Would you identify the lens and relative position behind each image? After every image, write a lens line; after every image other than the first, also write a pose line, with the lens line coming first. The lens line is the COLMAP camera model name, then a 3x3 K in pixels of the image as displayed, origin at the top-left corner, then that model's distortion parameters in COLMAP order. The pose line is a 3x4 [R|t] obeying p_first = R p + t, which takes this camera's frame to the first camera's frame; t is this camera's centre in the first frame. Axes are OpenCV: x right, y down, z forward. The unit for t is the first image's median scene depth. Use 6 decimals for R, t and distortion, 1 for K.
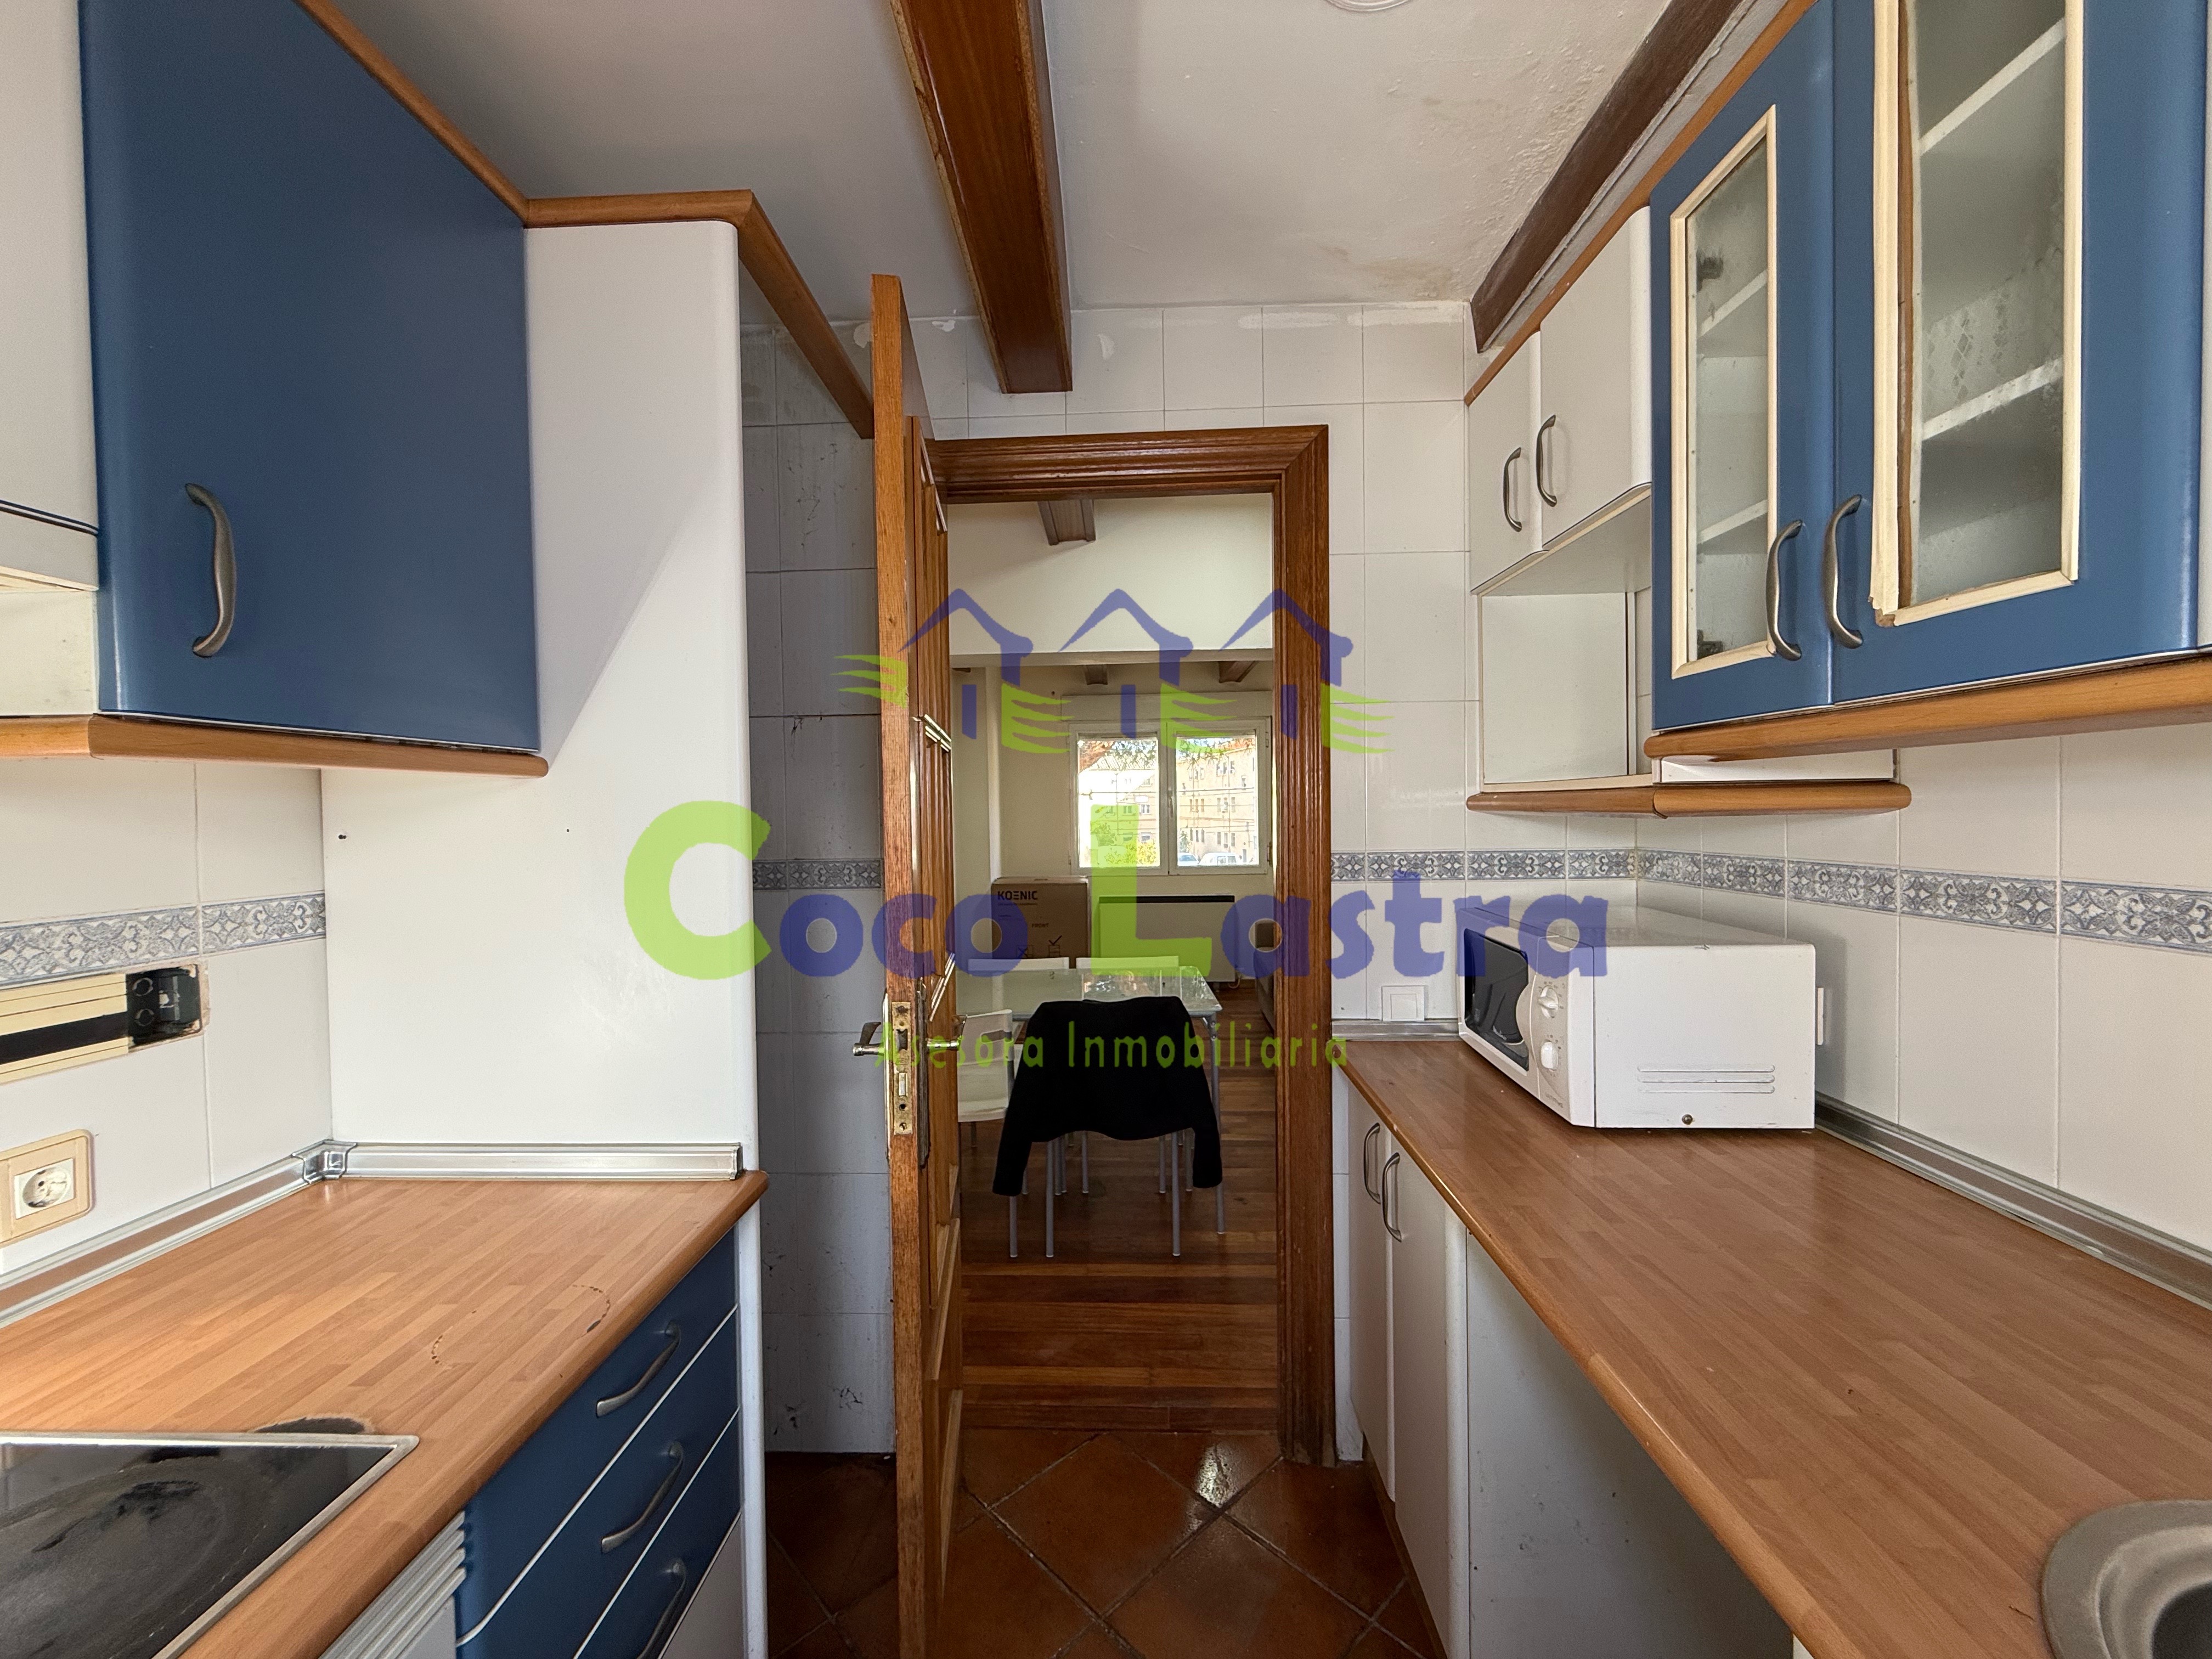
lens RADIAL K [[881.4, 0, 1102.1], [0, 881.4, 830.7], [0, 0, 1]] dist [-0.001989, -0.000168]
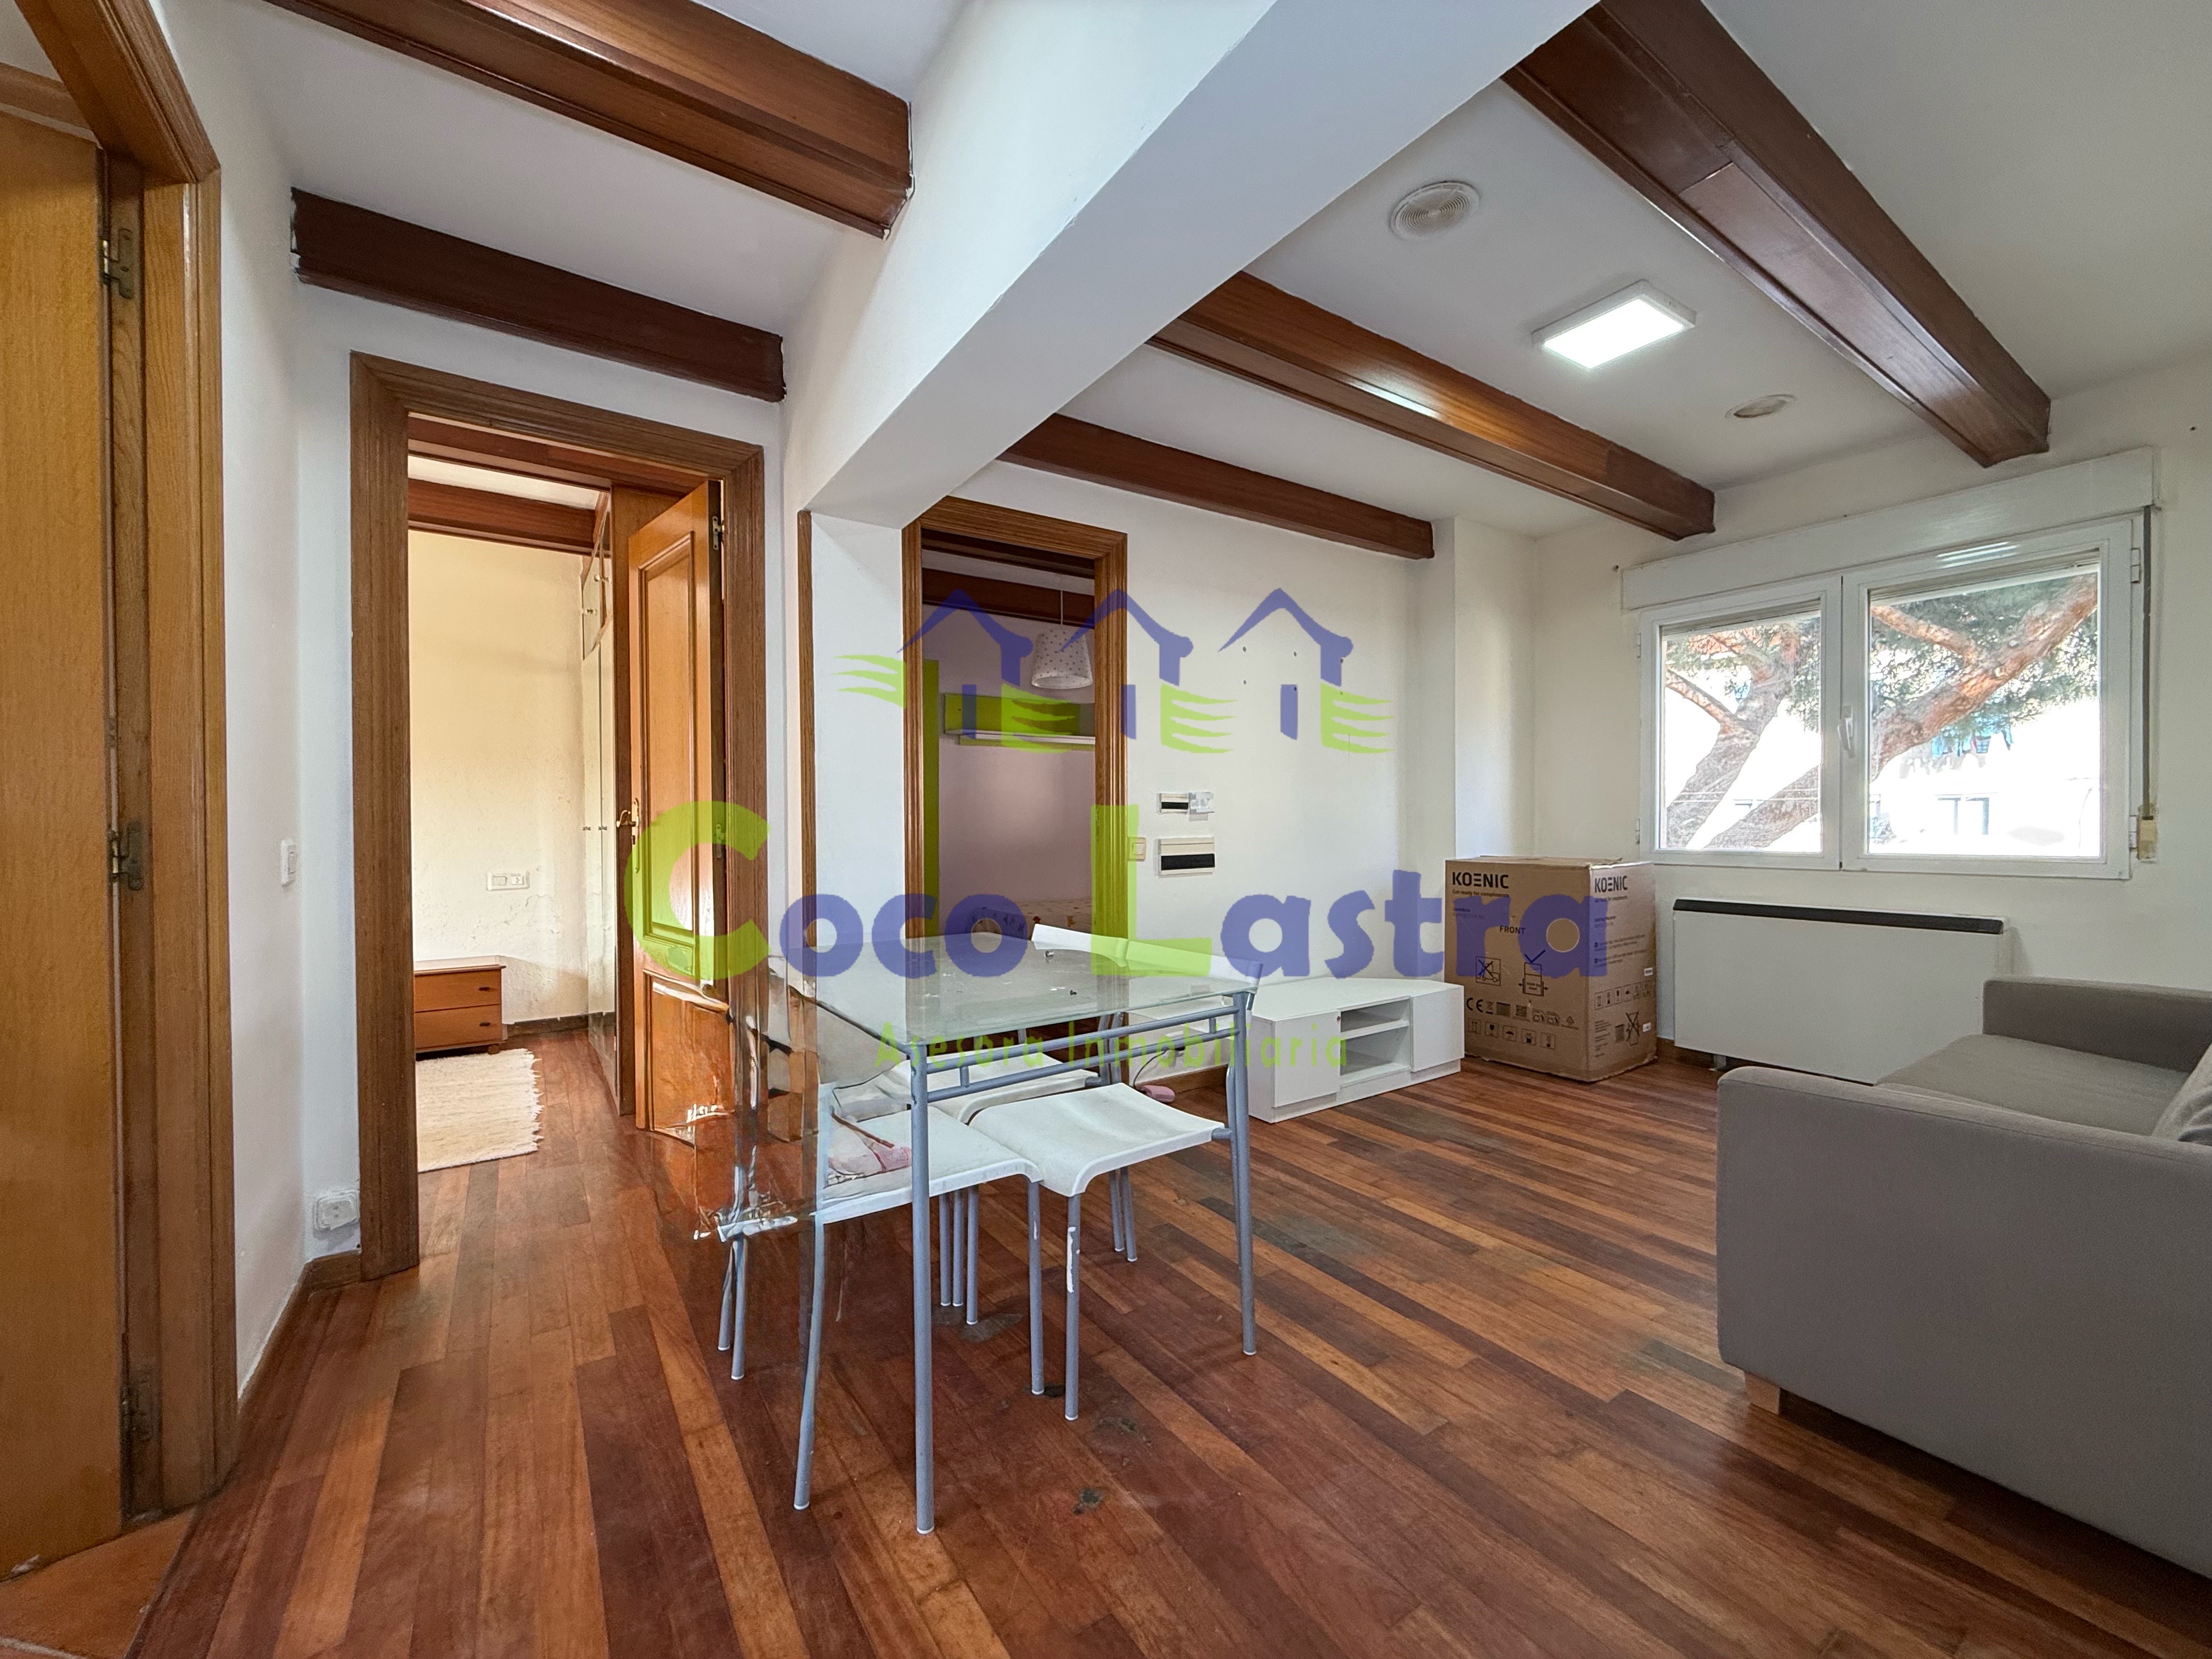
lens RADIAL K [[881.4, 0, 1110.1], [0, 881.4, 825.2], [0, 0, 1]] dist [-0.001989, -0.000168]
pose [[0.584580, 0.020876, -0.811067, 0.248658], [-0.026863, 0.999619, 0.006368, 0.033684], [0.810891, 0.018066, 0.584918, 0.353676]]
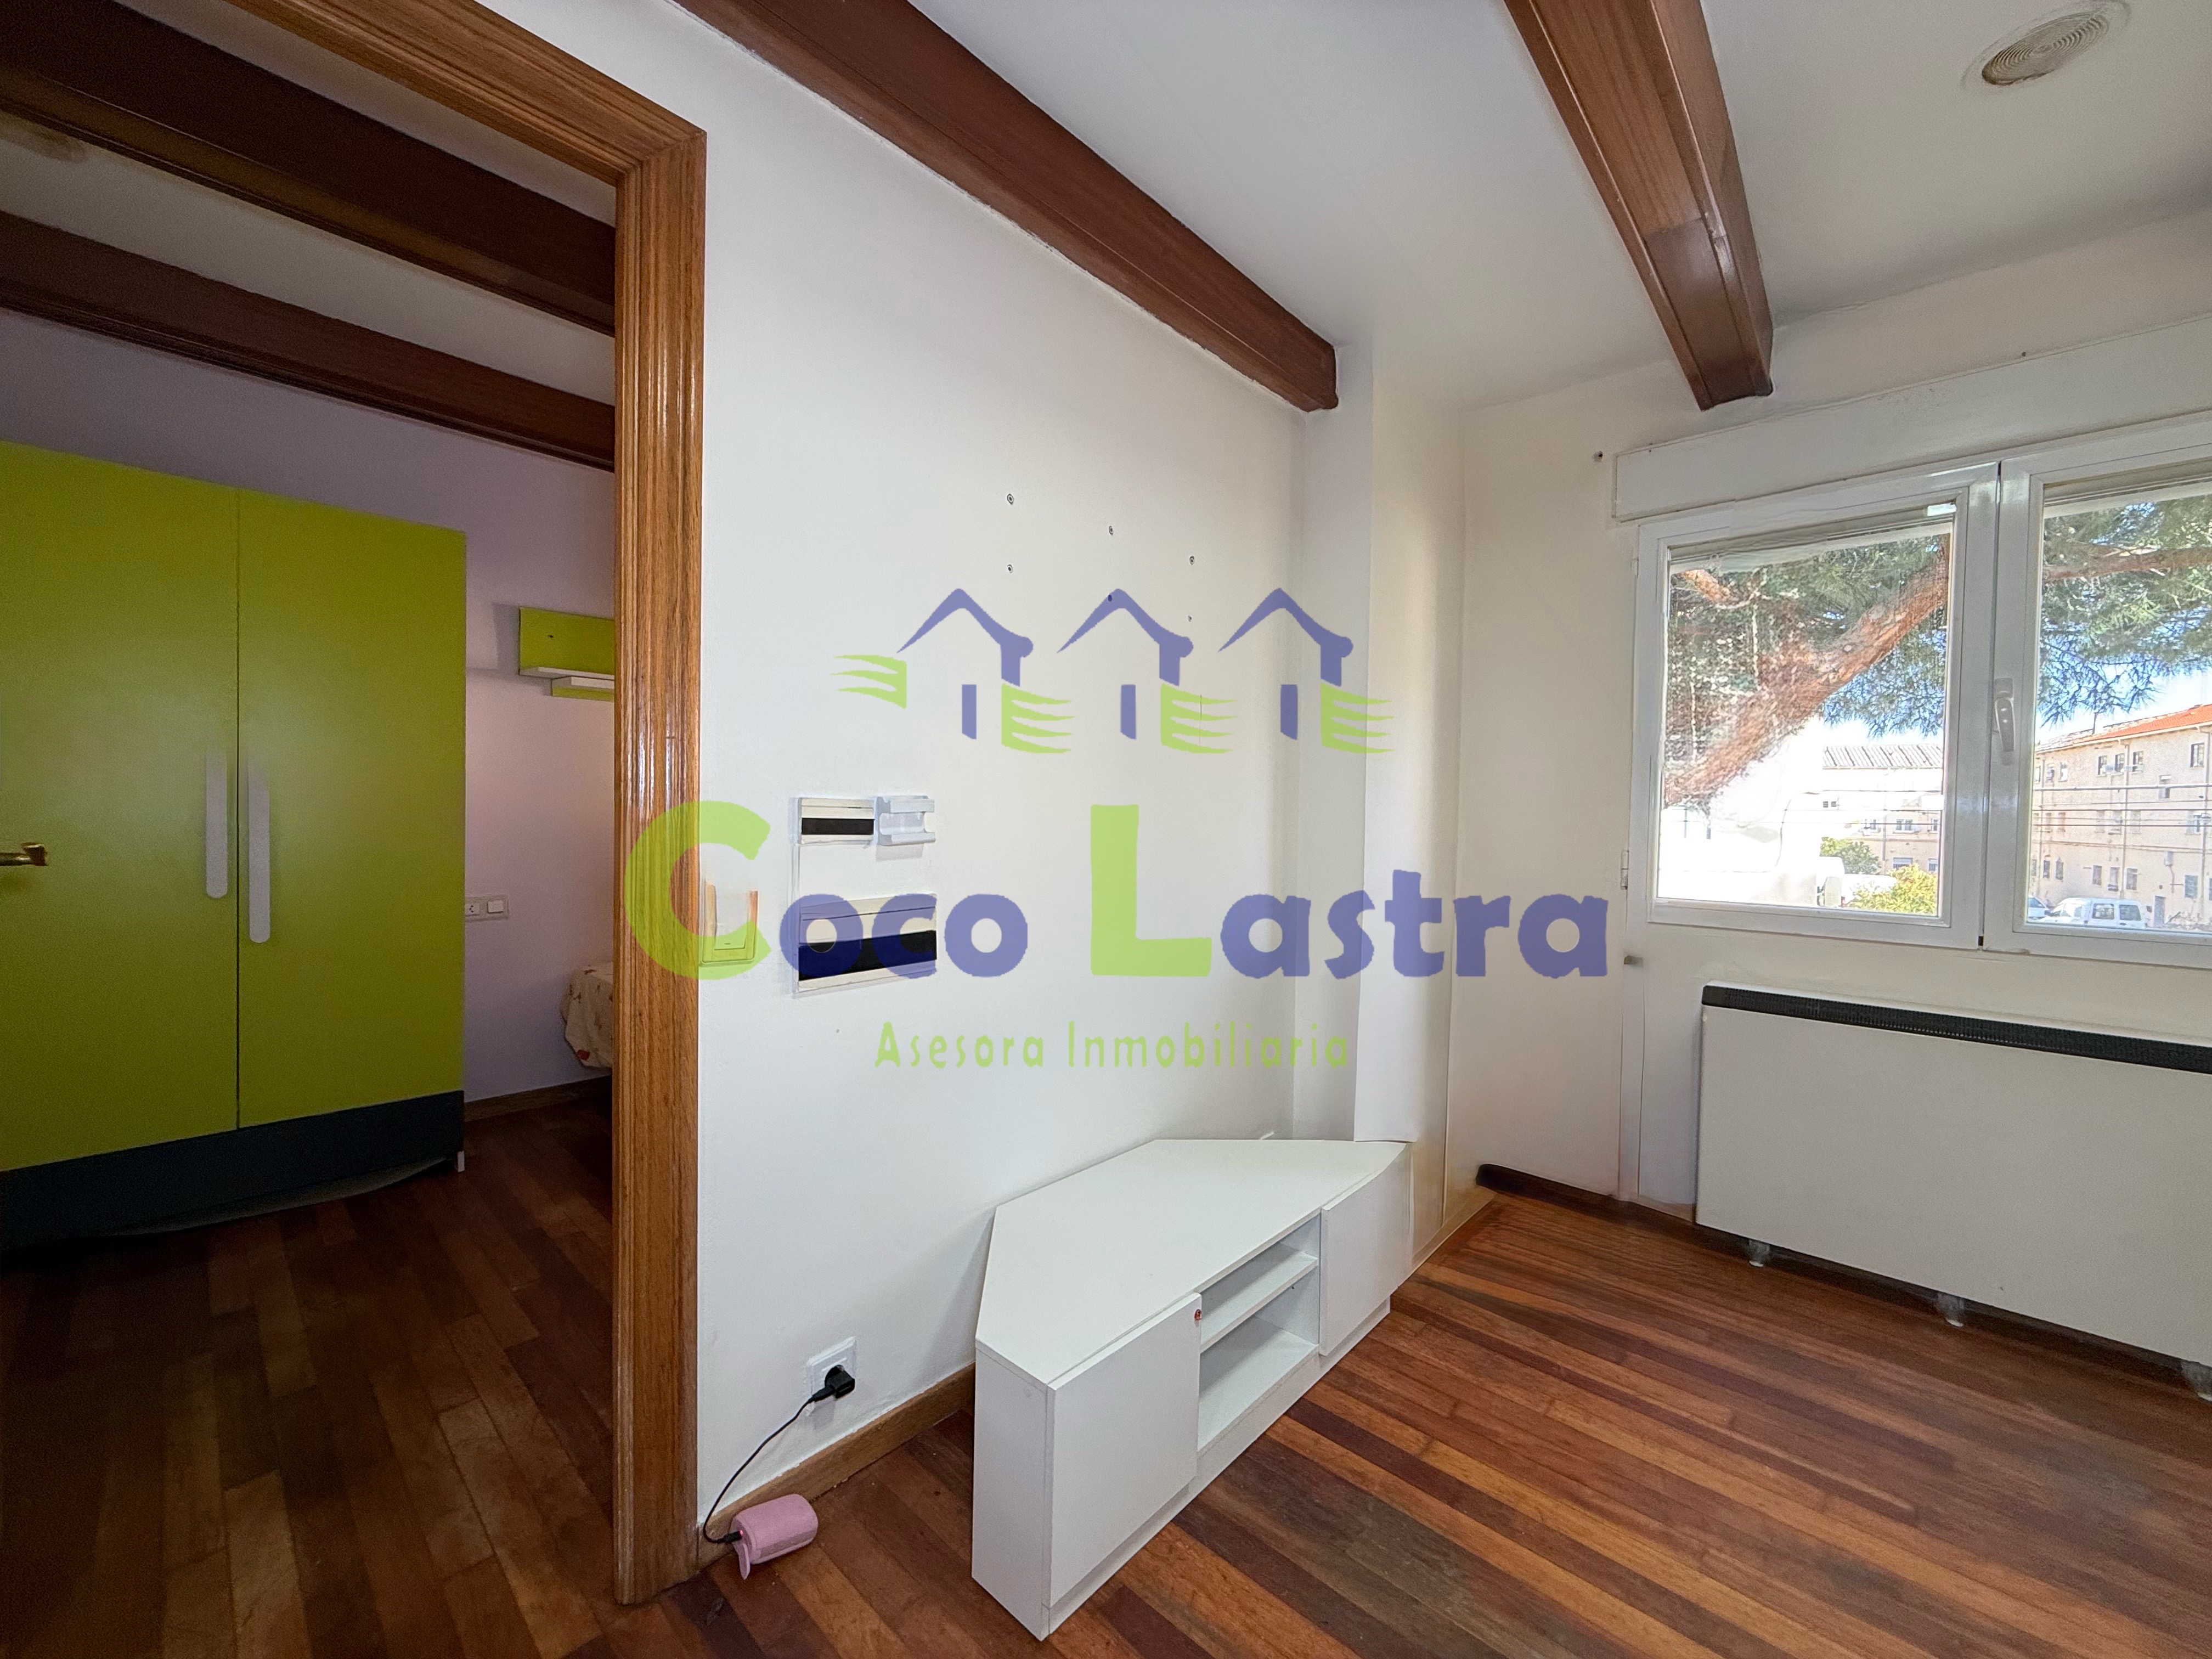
lens RADIAL K [[881.4, 0, 1091.5], [0, 881.4, 824.7], [0, 0, 1]] dist [-0.001989, -0.000168]
pose [[0.742738, 0.044571, -0.668097, 0.047073], [-0.047926, 0.998762, 0.013350, 0.018009], [0.667865, 0.022103, 0.743954, 0.564189]]
